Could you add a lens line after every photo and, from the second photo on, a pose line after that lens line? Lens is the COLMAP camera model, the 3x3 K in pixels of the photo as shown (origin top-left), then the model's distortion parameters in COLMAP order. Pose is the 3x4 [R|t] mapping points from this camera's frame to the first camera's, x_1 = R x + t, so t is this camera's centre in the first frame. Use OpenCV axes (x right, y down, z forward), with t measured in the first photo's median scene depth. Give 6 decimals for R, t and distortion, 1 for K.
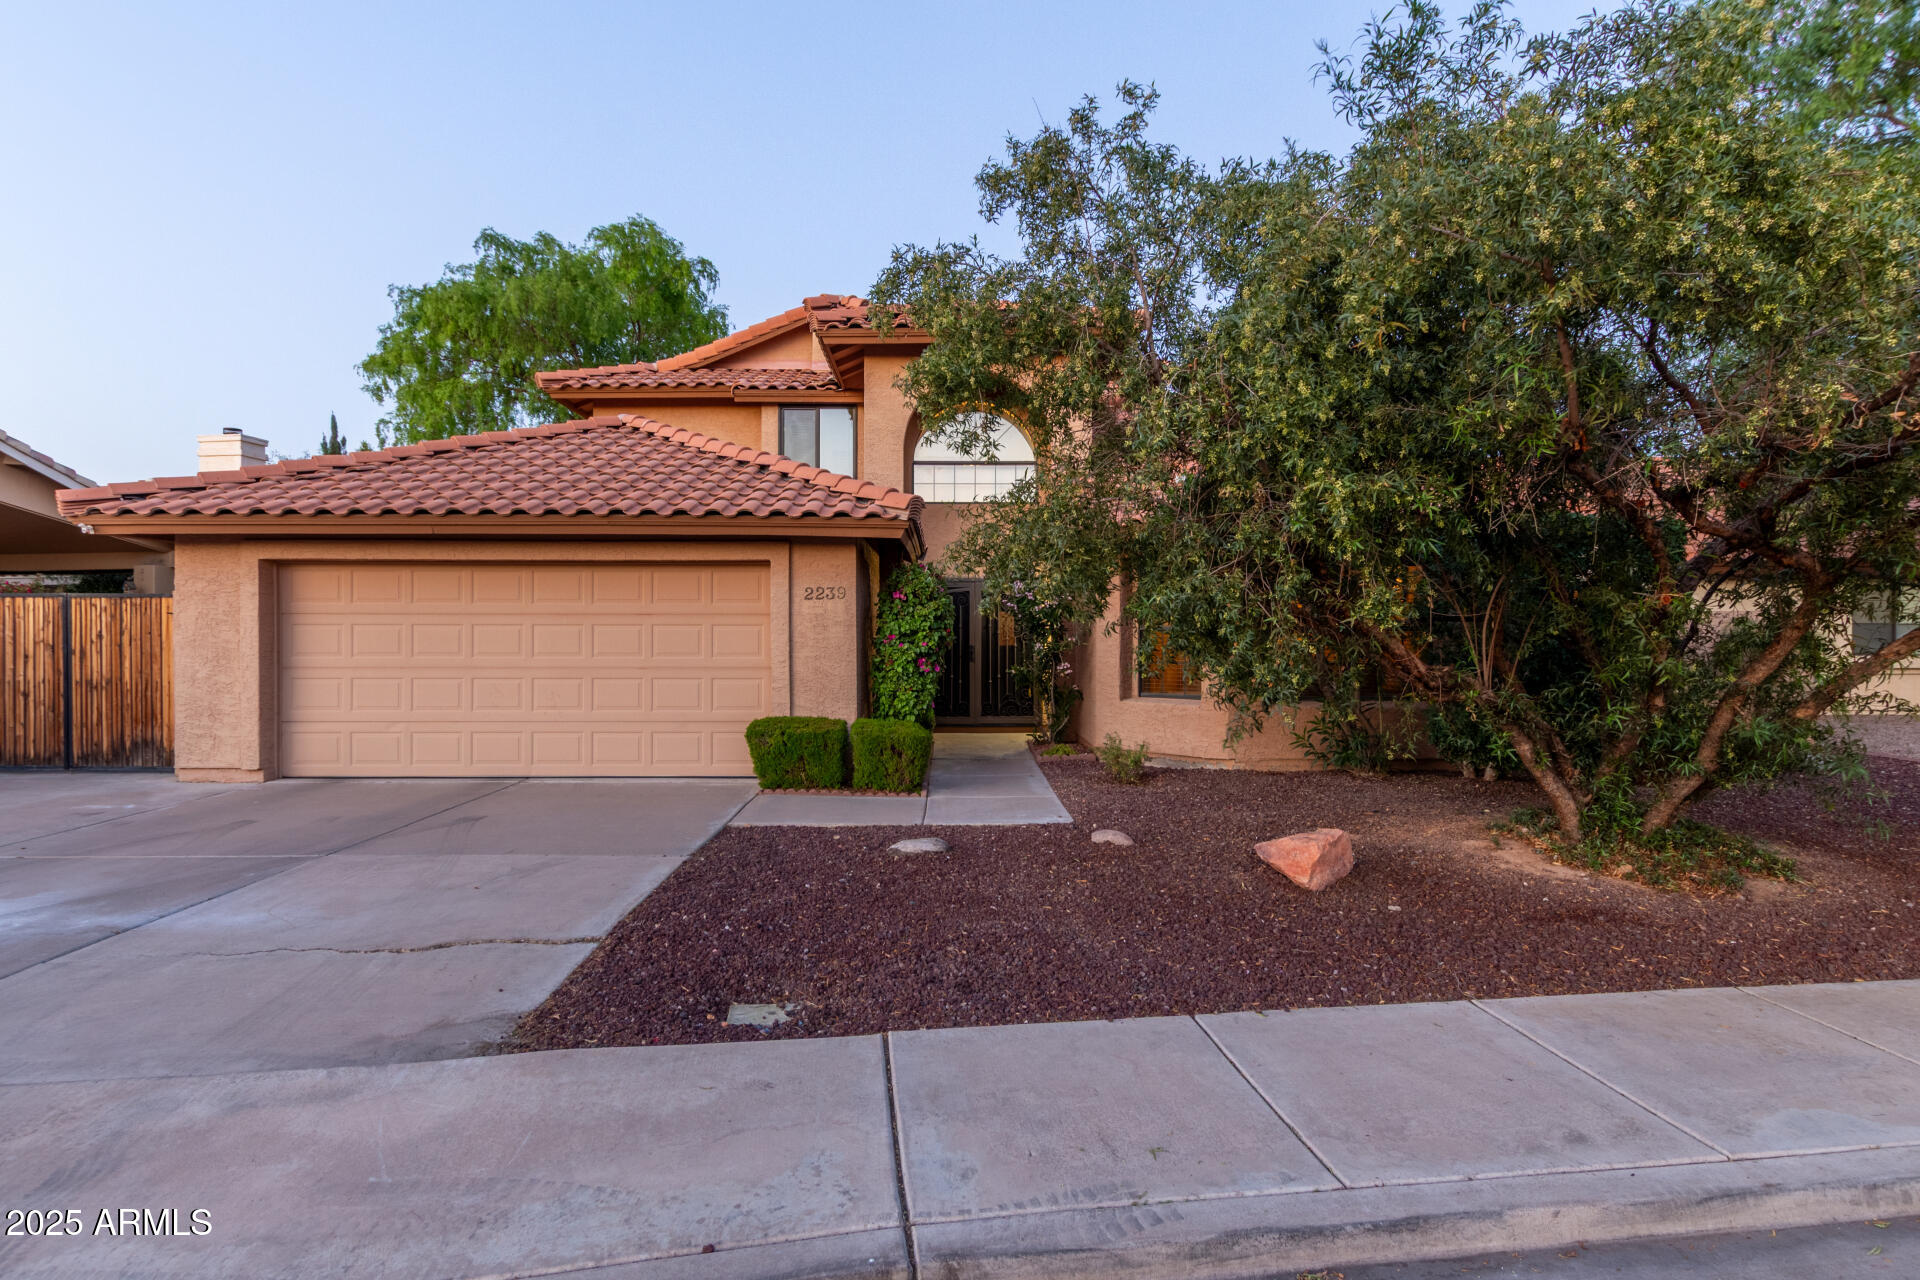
lens RADIAL K [[989.6, 0, 960.0], [0, 989.6, 634.3], [0, 0, 1]] dist [0.004523, -0.000219]
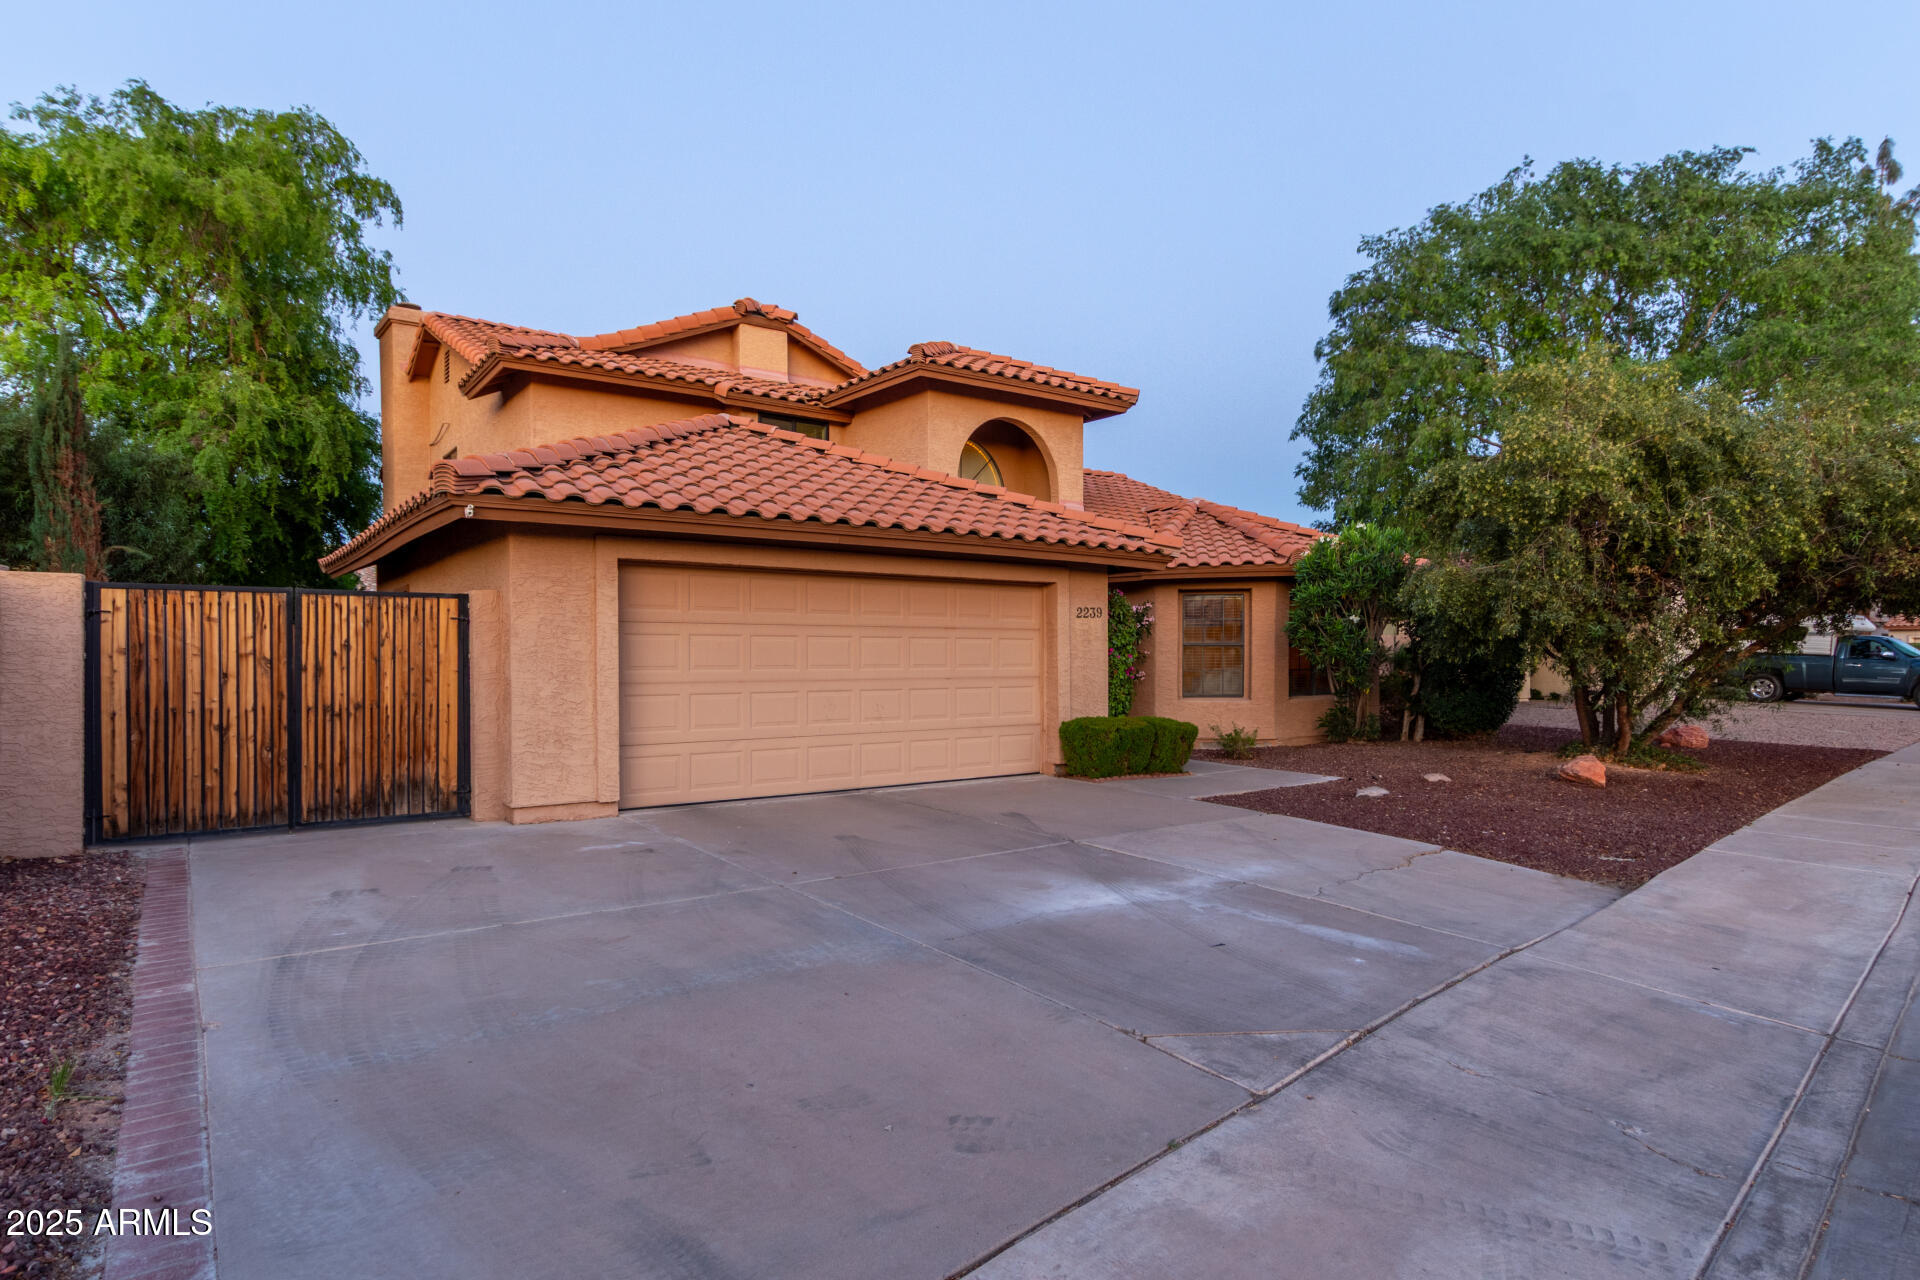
lens RADIAL K [[1048.4, 0, 959.1], [0, 1048.4, 646.5], [0, 0, 1]] dist [0.000164, 0.000609]
pose [[0.801873, 0.003406, 0.597485, -0.983771], [-0.001694, 0.999993, -0.003428, 0.003816], [-0.597493, 0.001736, 0.801873, 0.084779]]
